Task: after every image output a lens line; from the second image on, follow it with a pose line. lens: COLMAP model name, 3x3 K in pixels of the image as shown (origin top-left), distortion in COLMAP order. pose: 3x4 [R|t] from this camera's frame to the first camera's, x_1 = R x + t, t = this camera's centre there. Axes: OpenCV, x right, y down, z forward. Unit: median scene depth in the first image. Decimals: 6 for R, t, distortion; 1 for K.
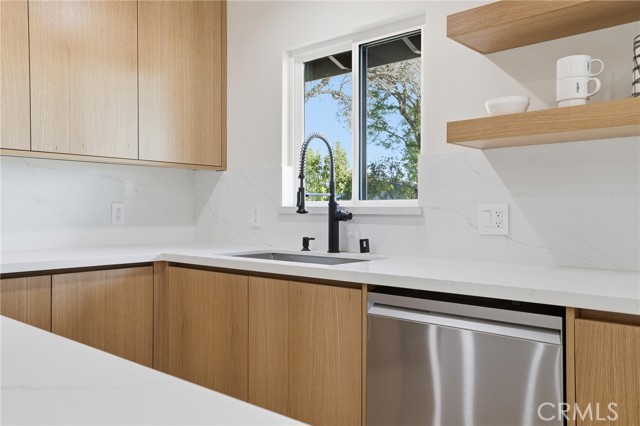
lens RADIAL K [[523.5, 0, 318.8], [0, 523.5, 212.7], [0, 0, 1]] dist [0.000990, -0.000985]
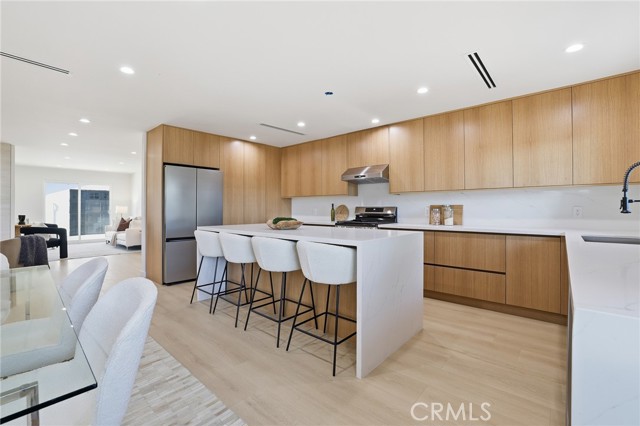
lens RADIAL K [[278.2, 0, 322.1], [0, 278.2, 210.6], [0, 0, 1]] dist [-0.027424, 0.005868]
pose [[0.002923, 0.003226, -0.999991, 0.759880], [-0.001647, 0.999993, 0.003221, -0.006866], [0.999994, 0.001638, 0.002929, 0.063332]]
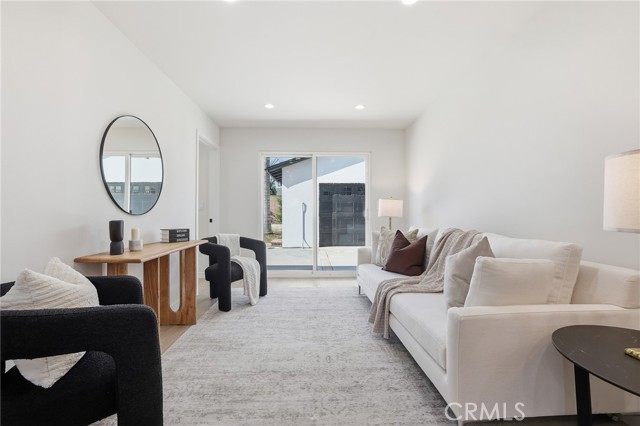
lens RADIAL K [[278.2, 0, 311.6], [0, 278.2, 208.9], [0, 0, 1]] dist [-0.027424, 0.005868]
pose [[-0.745702, -0.004711, -0.666263, -1.634633], [0.008112, 0.999837, -0.016149, 0.023050], [0.666231, -0.017447, -0.745542, -1.801964]]
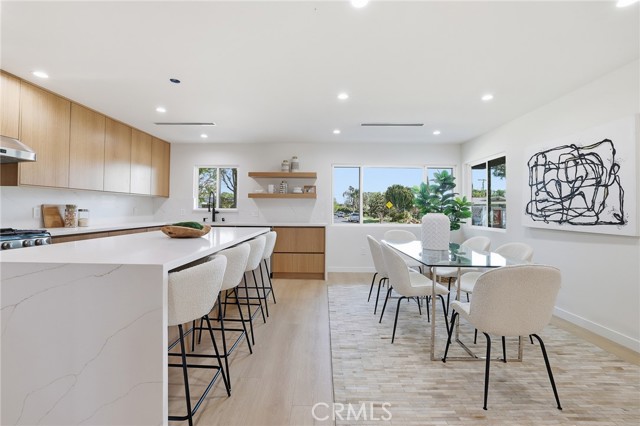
lens RADIAL K [[278.2, 0, 313.4], [0, 278.2, 206.9], [0, 0, 1]] dist [-0.027424, 0.005868]
pose [[0.771744, 0.011586, 0.635828, -0.725603], [-0.006428, 0.999925, -0.010418, -0.017932], [-0.635901, 0.003953, 0.771760, -1.086892]]
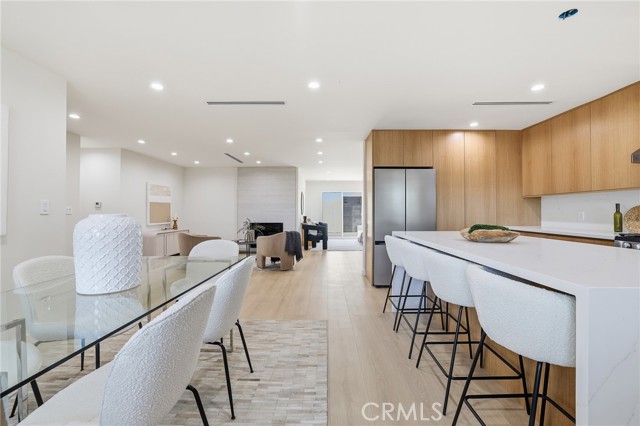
lens RADIAL K [[278.2, 0, 323.5], [0, 278.2, 208.7], [0, 0, 1]] dist [-0.027424, 0.005868]
pose [[-0.755093, -0.012126, -0.655505, 0.466105], [-0.005357, 0.999910, -0.012327, -0.007476], [0.655595, -0.005796, -0.755090, 0.206082]]
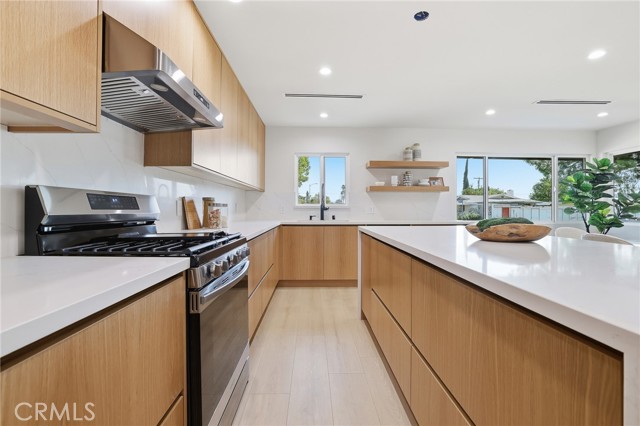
lens RADIAL K [[278.2, 0, 318.5], [0, 278.2, 211.2], [0, 0, 1]] dist [-0.027424, 0.005868]
pose [[0.735690, -0.005866, 0.677293, -1.187086], [0.000654, 0.999968, 0.007950, 0.006695], [-0.677318, -0.005405, 0.735670, -0.268770]]
